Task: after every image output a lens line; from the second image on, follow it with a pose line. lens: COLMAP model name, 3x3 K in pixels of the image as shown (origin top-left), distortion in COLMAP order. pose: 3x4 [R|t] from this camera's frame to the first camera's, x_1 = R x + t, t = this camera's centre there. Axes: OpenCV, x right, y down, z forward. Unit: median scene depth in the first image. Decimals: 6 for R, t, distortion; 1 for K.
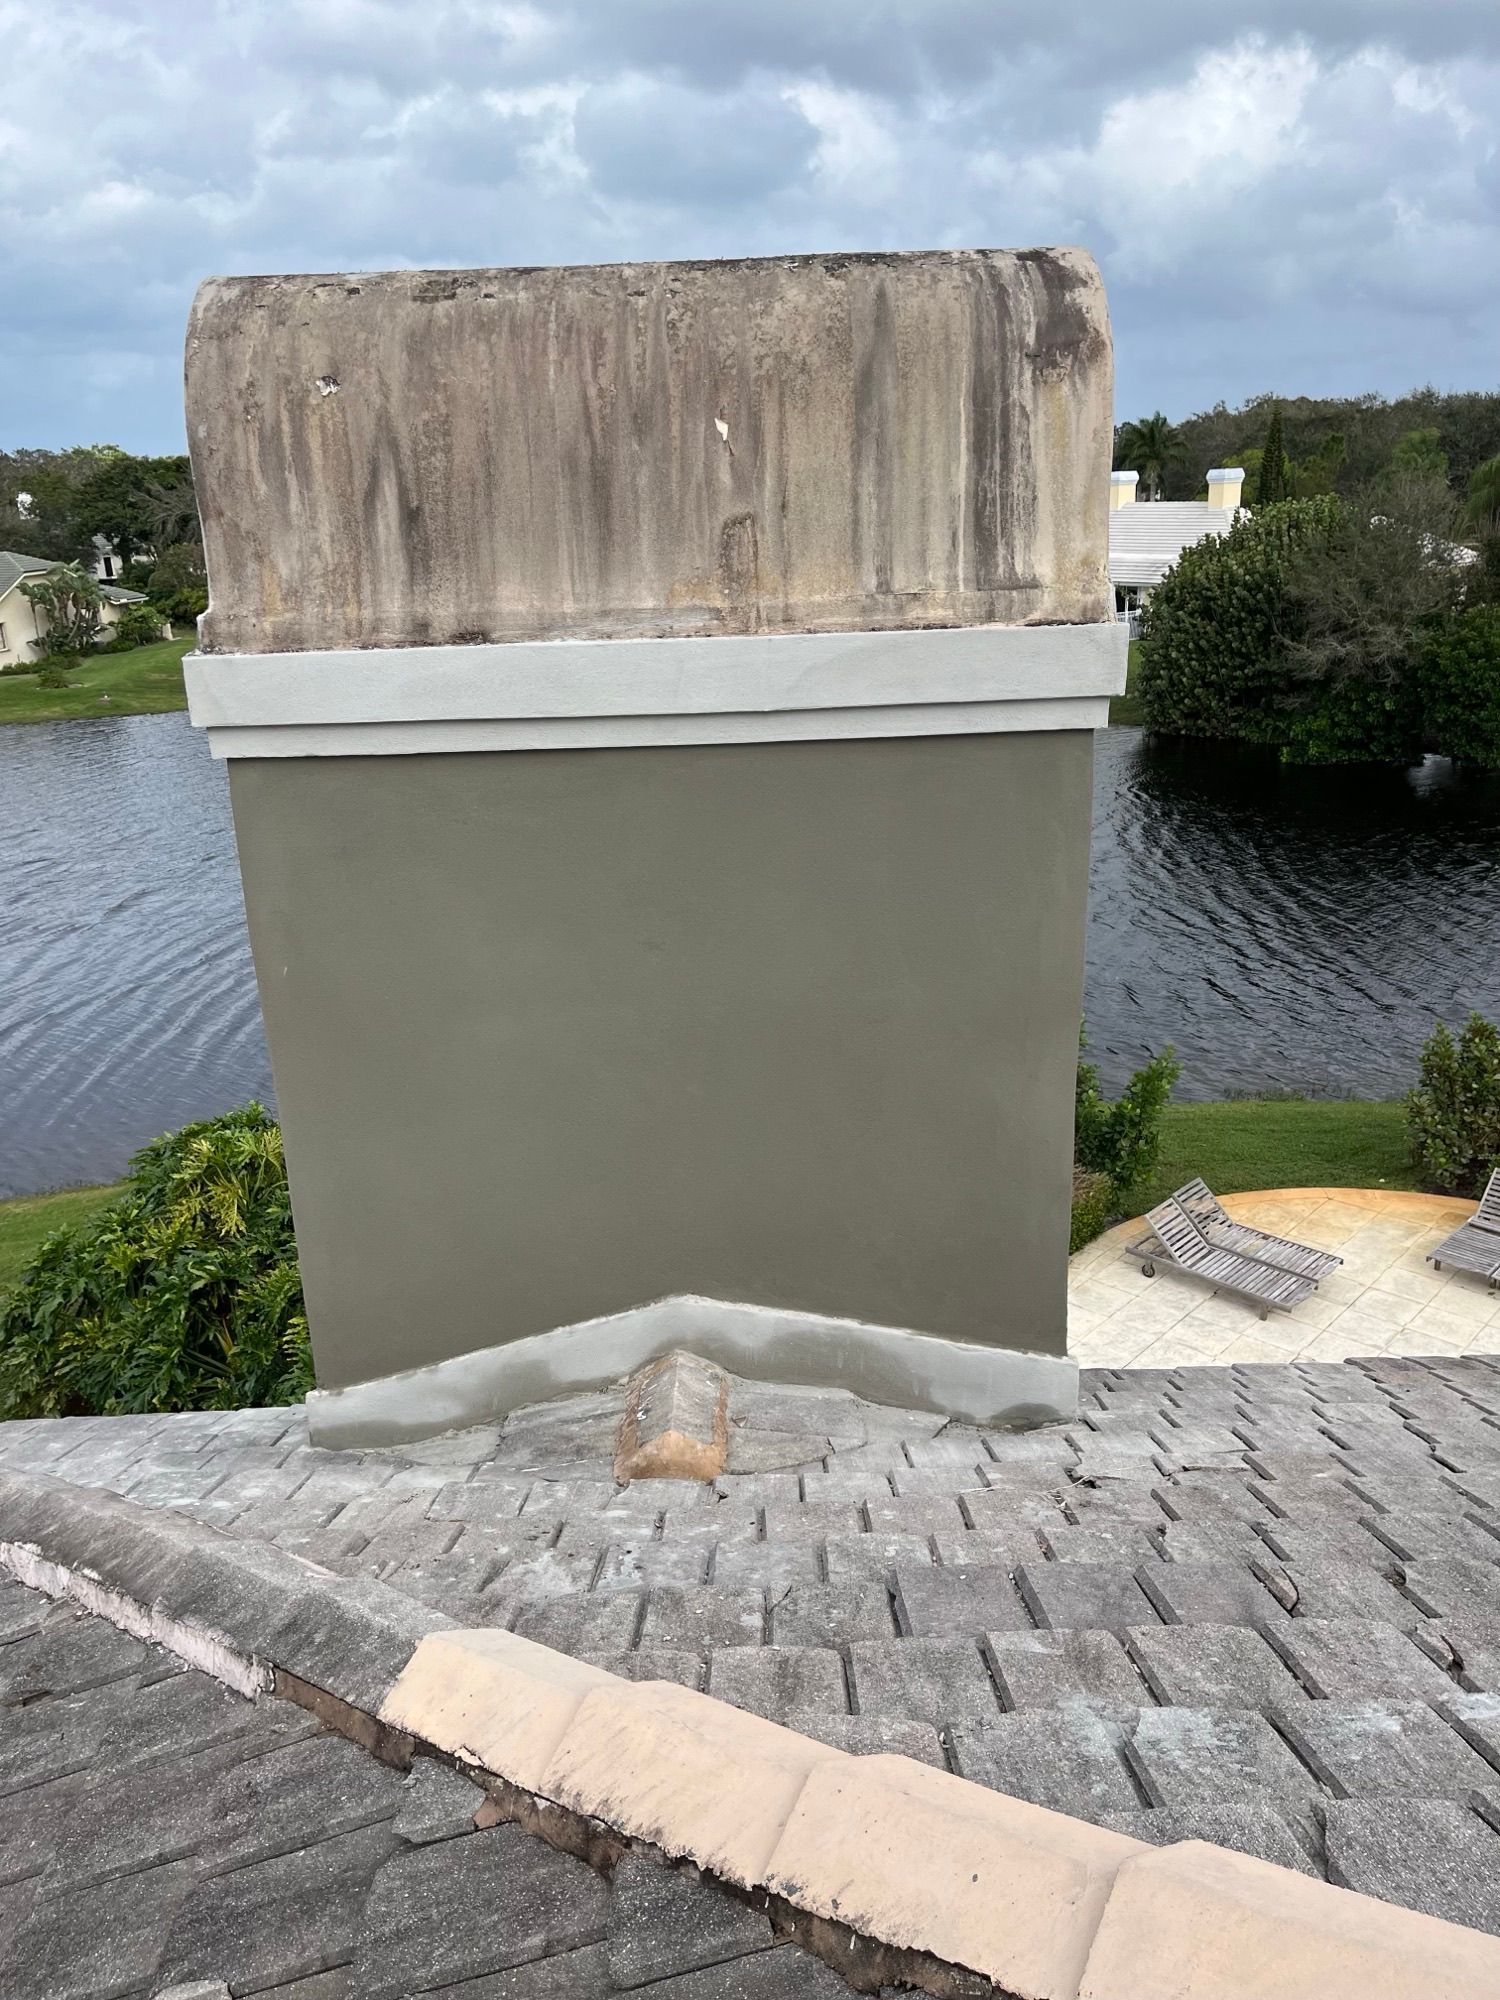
lens RADIAL K [[1534.7, 0, 750.0], [0, 1534.7, 1000.0], [0, 0, 1]] dist [0.044524, -0.057360]
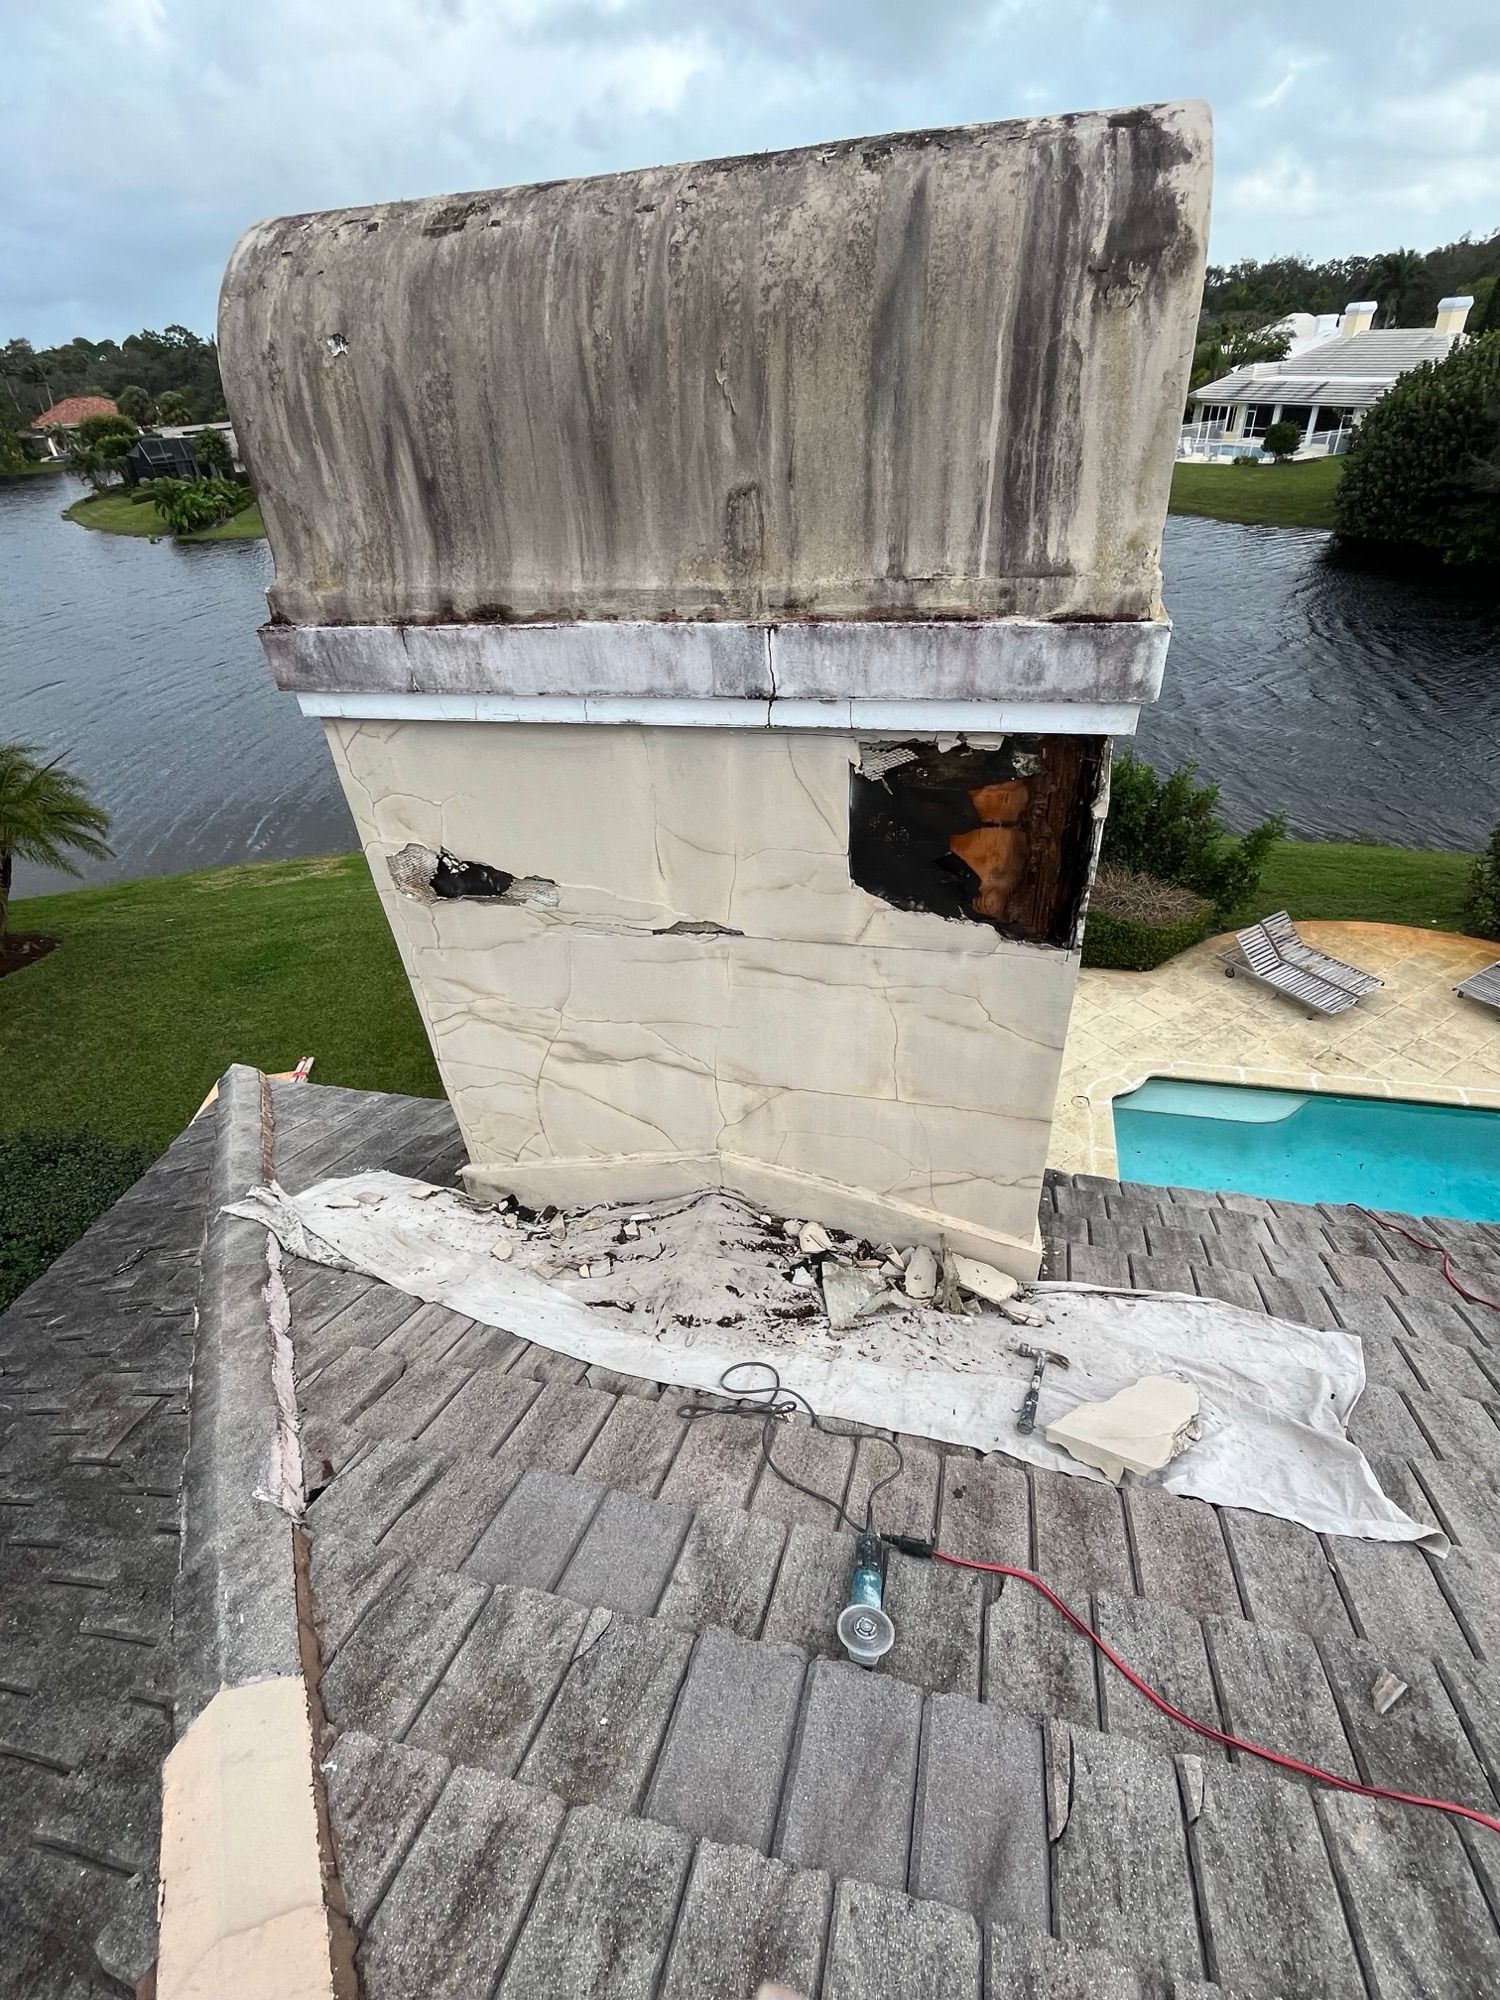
lens RADIAL K [[928.2, 0, 760.5], [0, 928.2, 988.2], [0, 0, 1]] dist [-0.002480, -0.005100]
pose [[0.964726, 0.126710, -0.230758, 0.169926], [-0.052488, 0.951527, 0.303052, -0.196436], [0.257972, -0.280250, 0.924613, 0.402768]]
